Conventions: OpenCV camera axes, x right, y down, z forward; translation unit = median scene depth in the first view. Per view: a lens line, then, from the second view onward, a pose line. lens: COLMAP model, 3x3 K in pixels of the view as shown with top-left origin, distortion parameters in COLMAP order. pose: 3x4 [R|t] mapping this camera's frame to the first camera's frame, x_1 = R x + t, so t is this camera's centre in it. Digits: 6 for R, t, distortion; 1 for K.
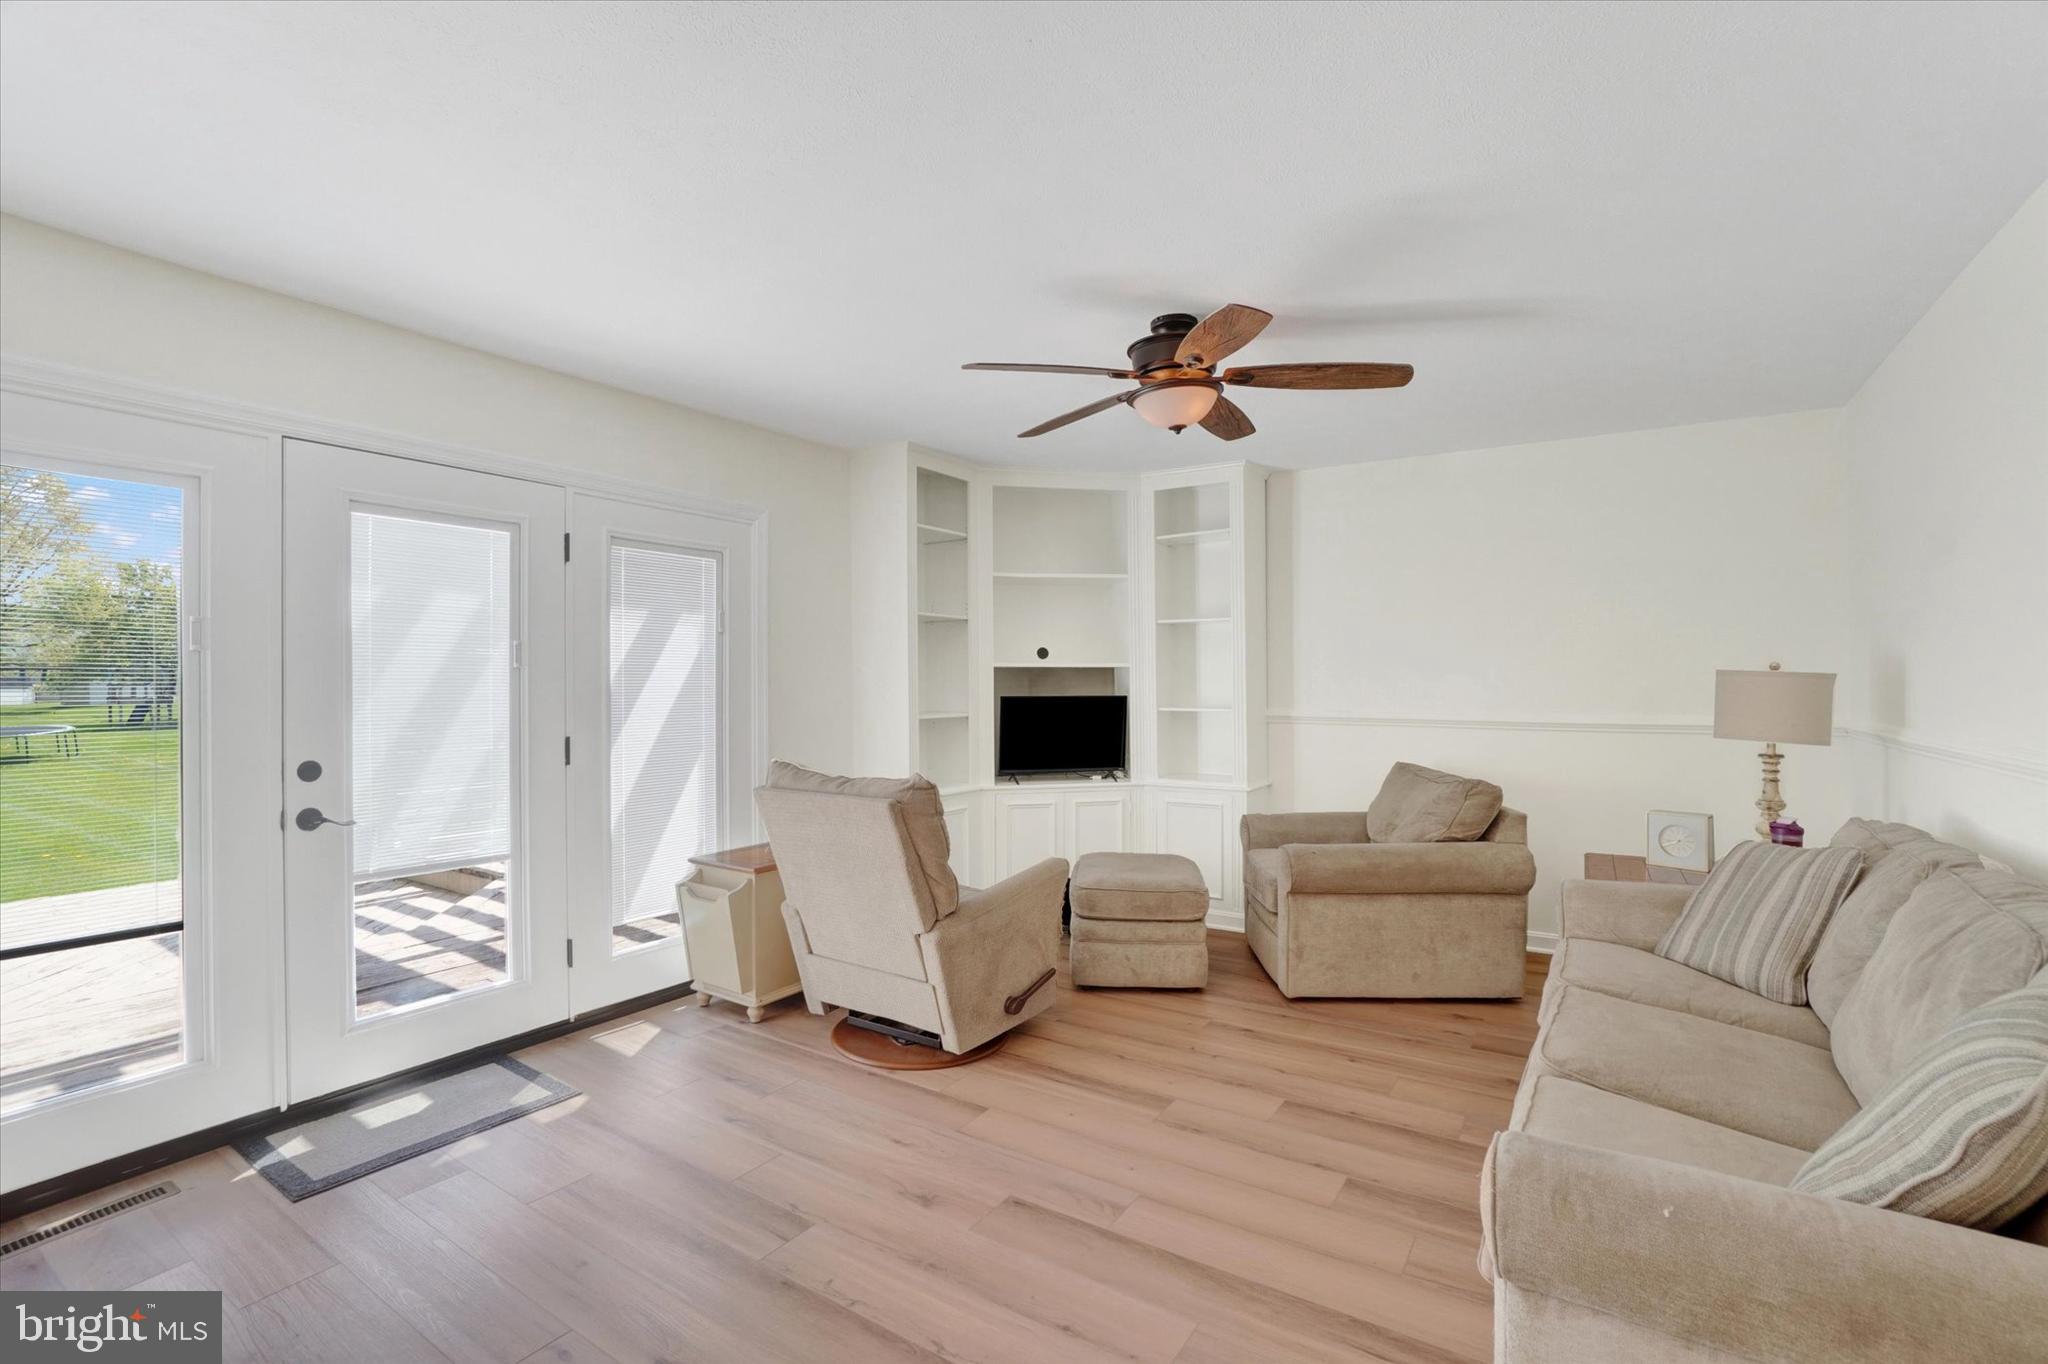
lens RADIAL K [[919.0, 0, 1016.5], [0, 919.0, 682.9], [0, 0, 1]] dist [-0.054235, 0.019640]
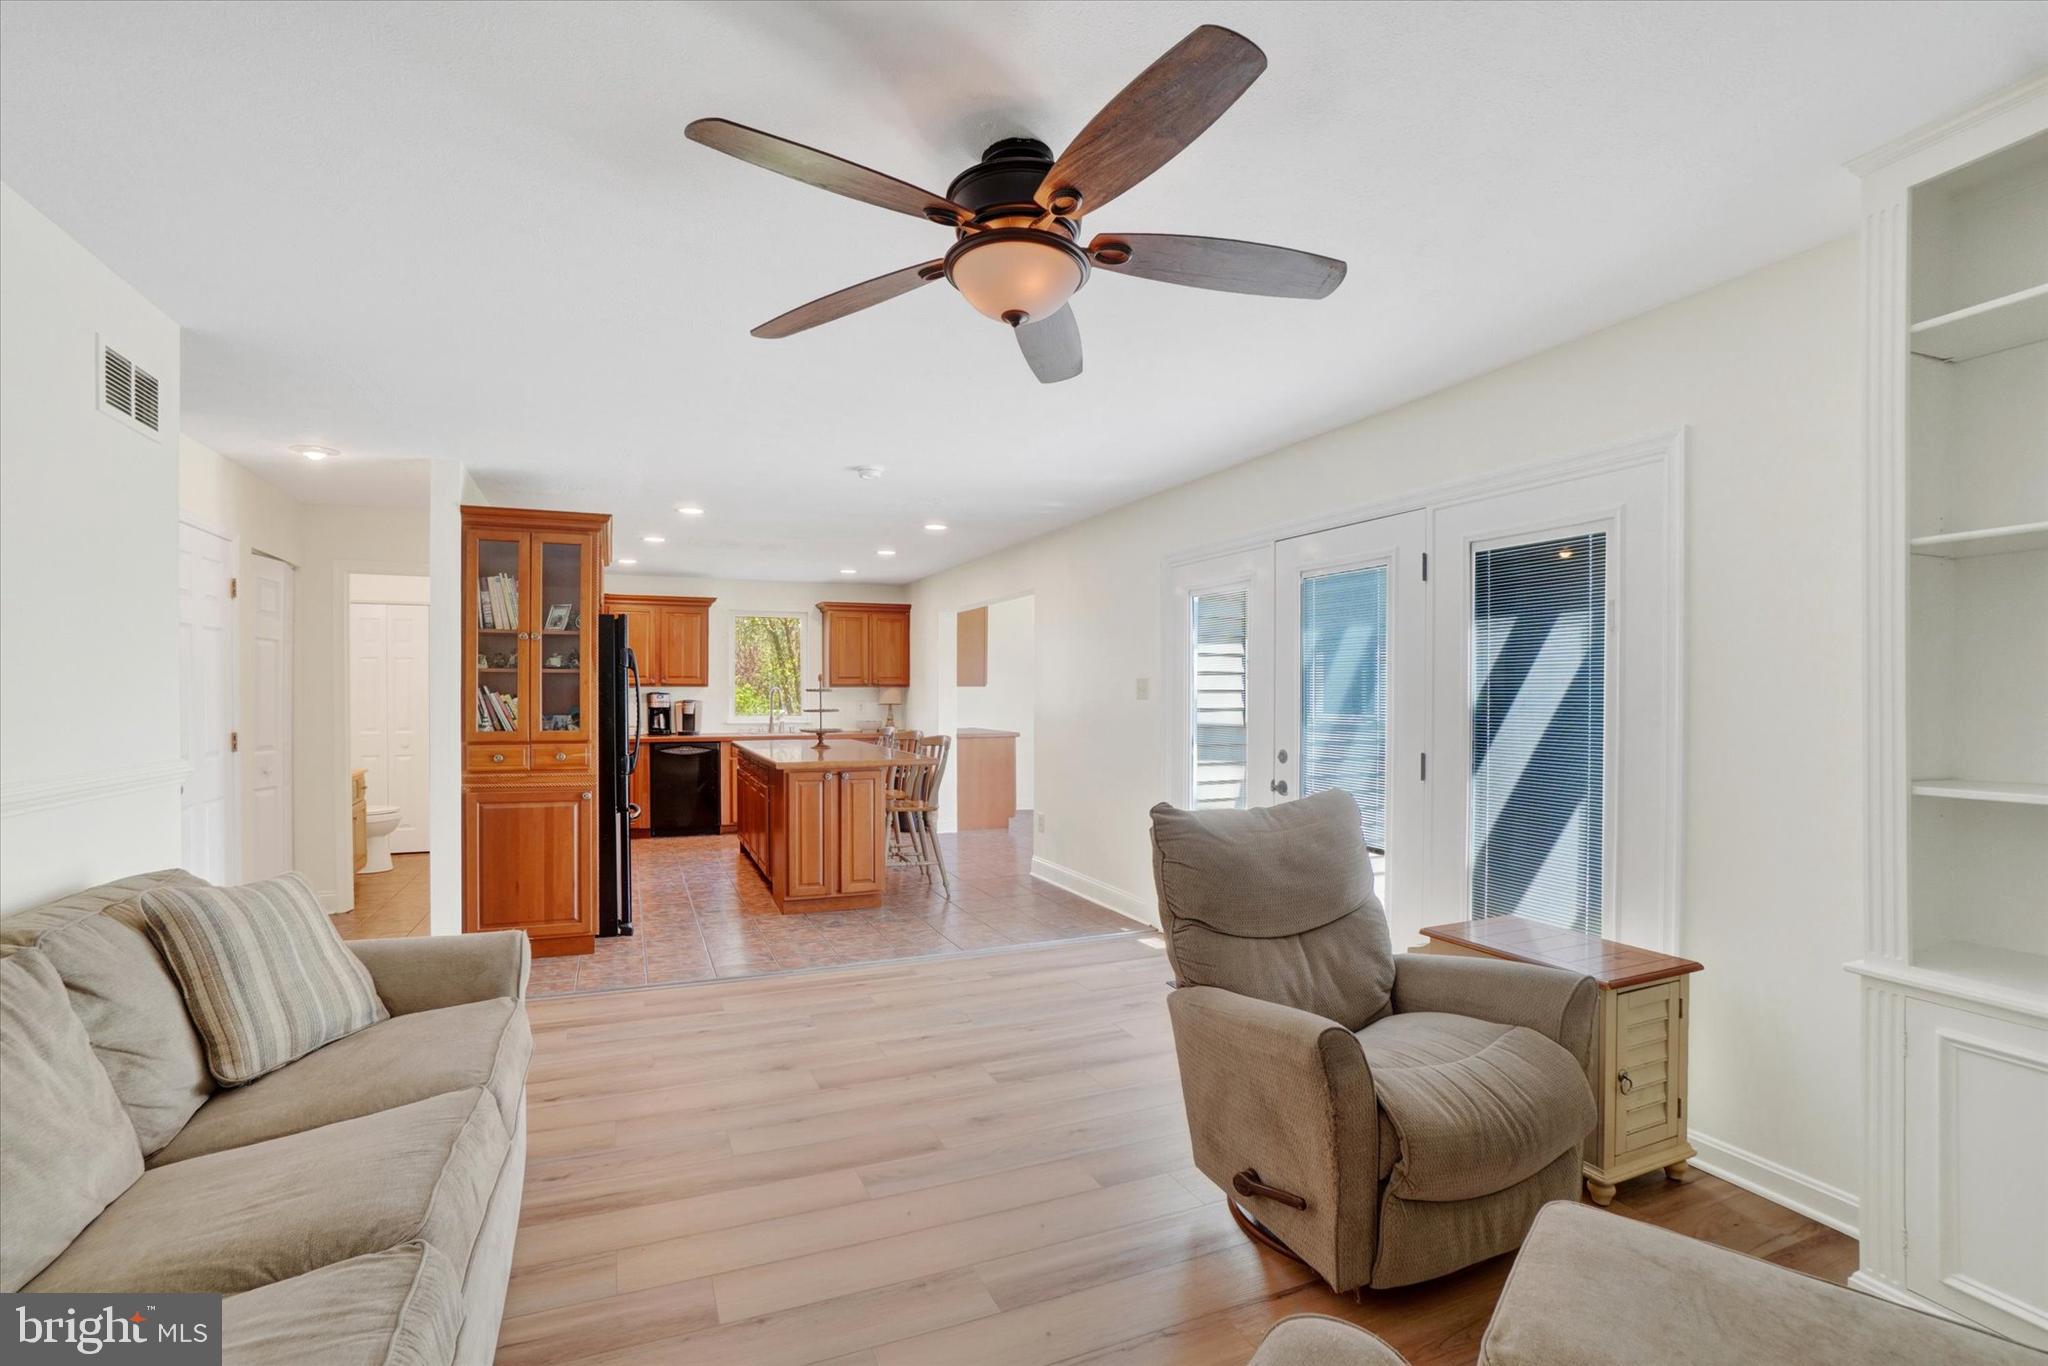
lens RADIAL K [[995.2, 0, 1018.3], [0, 995.2, 706.6], [0, 0, 1]] dist [-0.002142, -0.000335]
pose [[-0.554291, 0.013853, -0.832208, 0.786714], [-0.000447, 0.999856, 0.016941, -0.013289], [0.832323, 0.009762, -0.554205, 1.414063]]
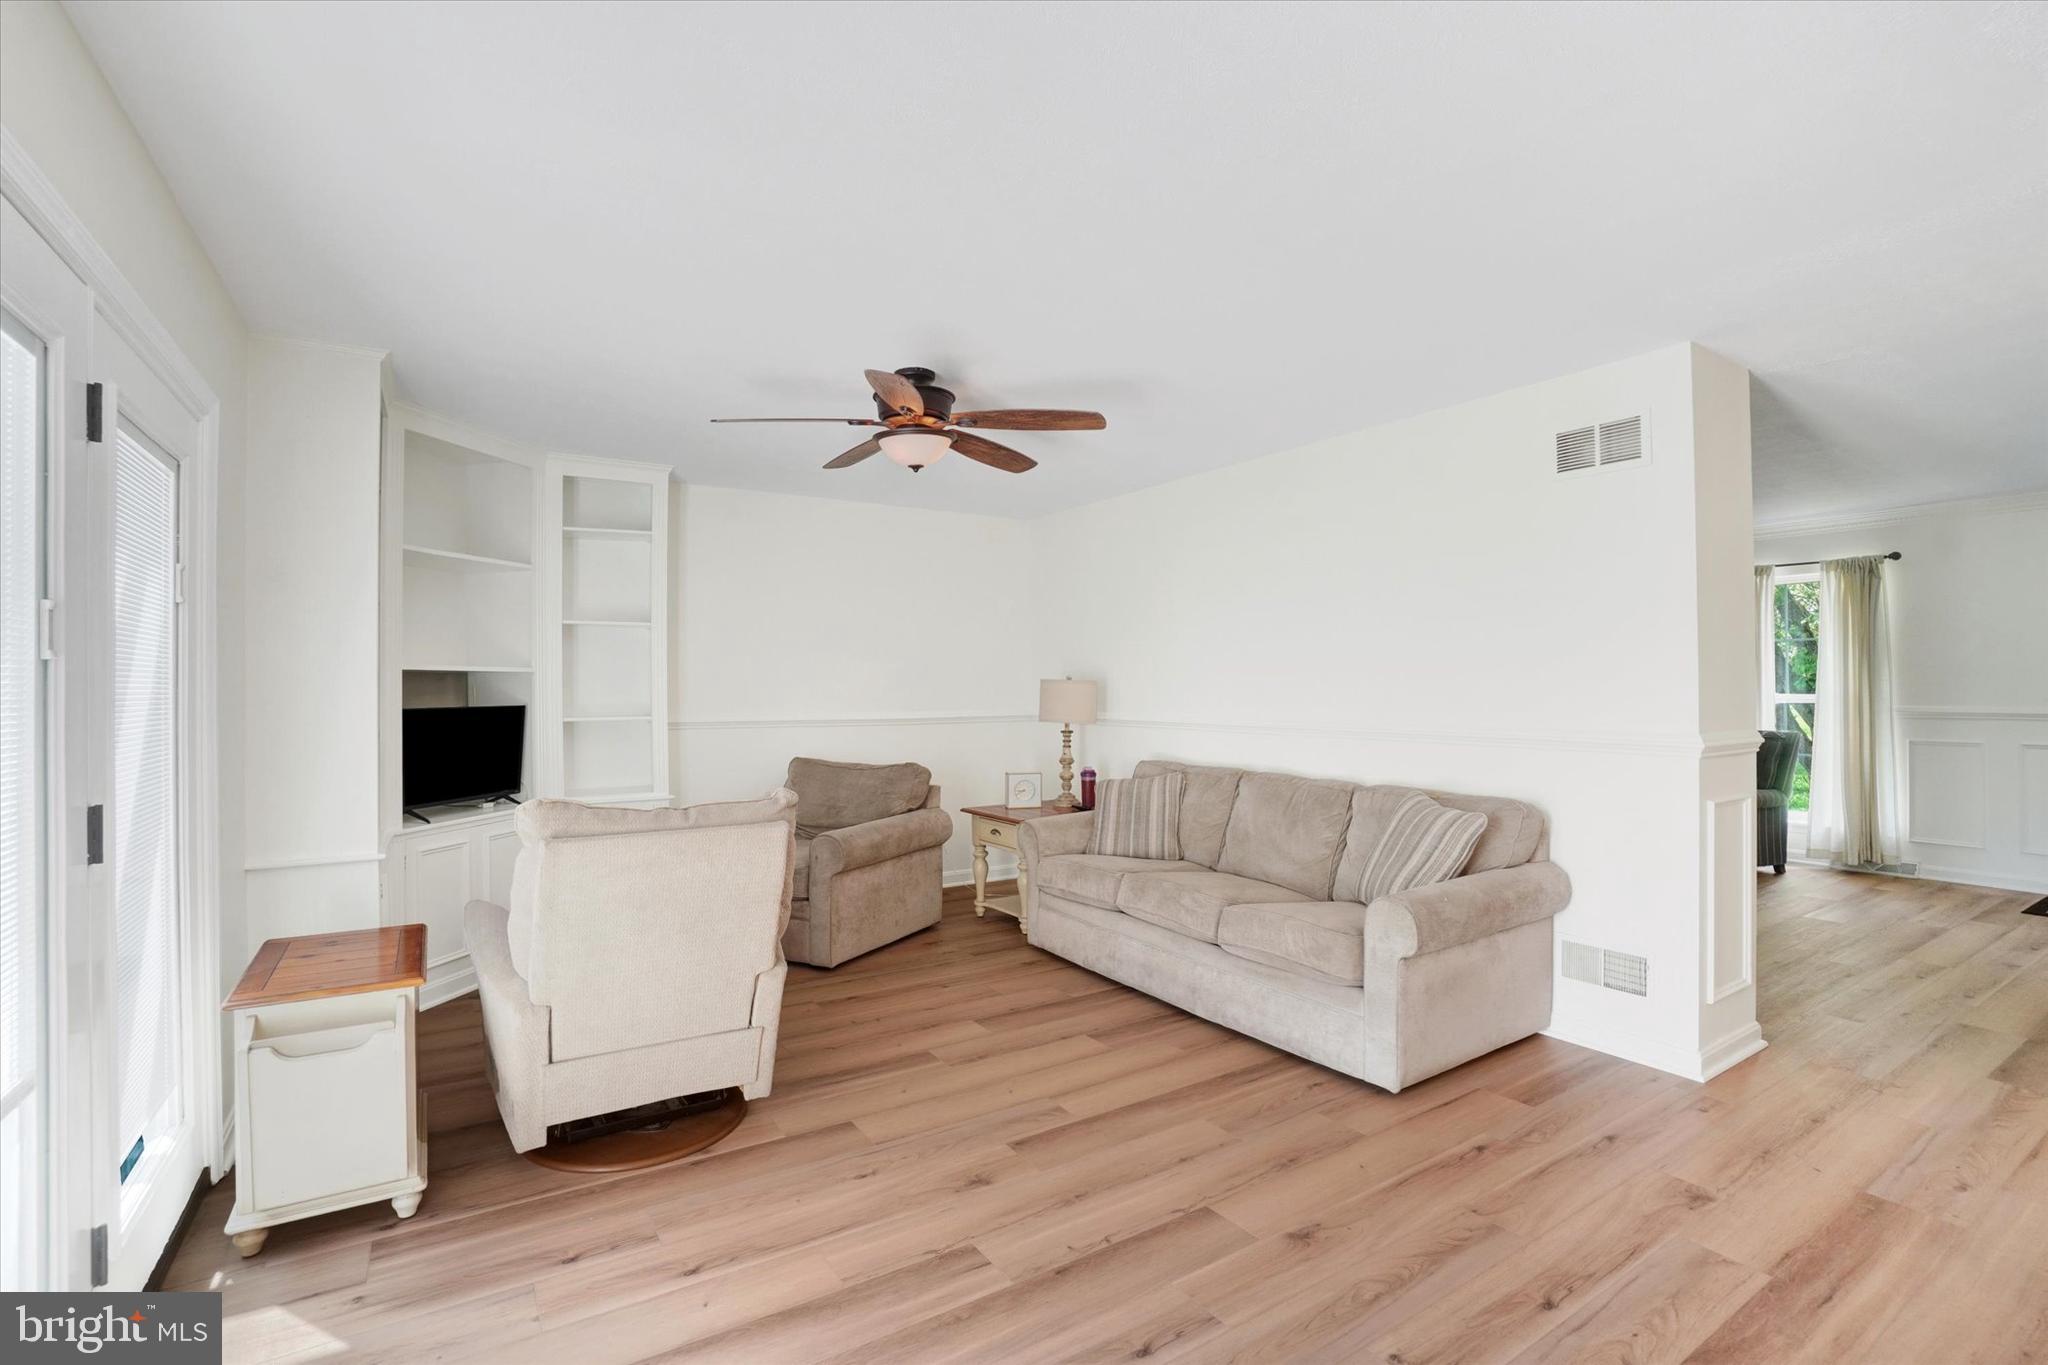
lens RADIAL K [[919.0, 0, 1016.5], [0, 919.0, 683.4], [0, 0, 1]] dist [-0.054235, 0.019640]
pose [[0.415934, 0.001619, 0.909394, -0.819176], [0.005528, 0.999975, -0.004309, -0.000573], [-0.909378, 0.006819, 0.415914, 0.410687]]
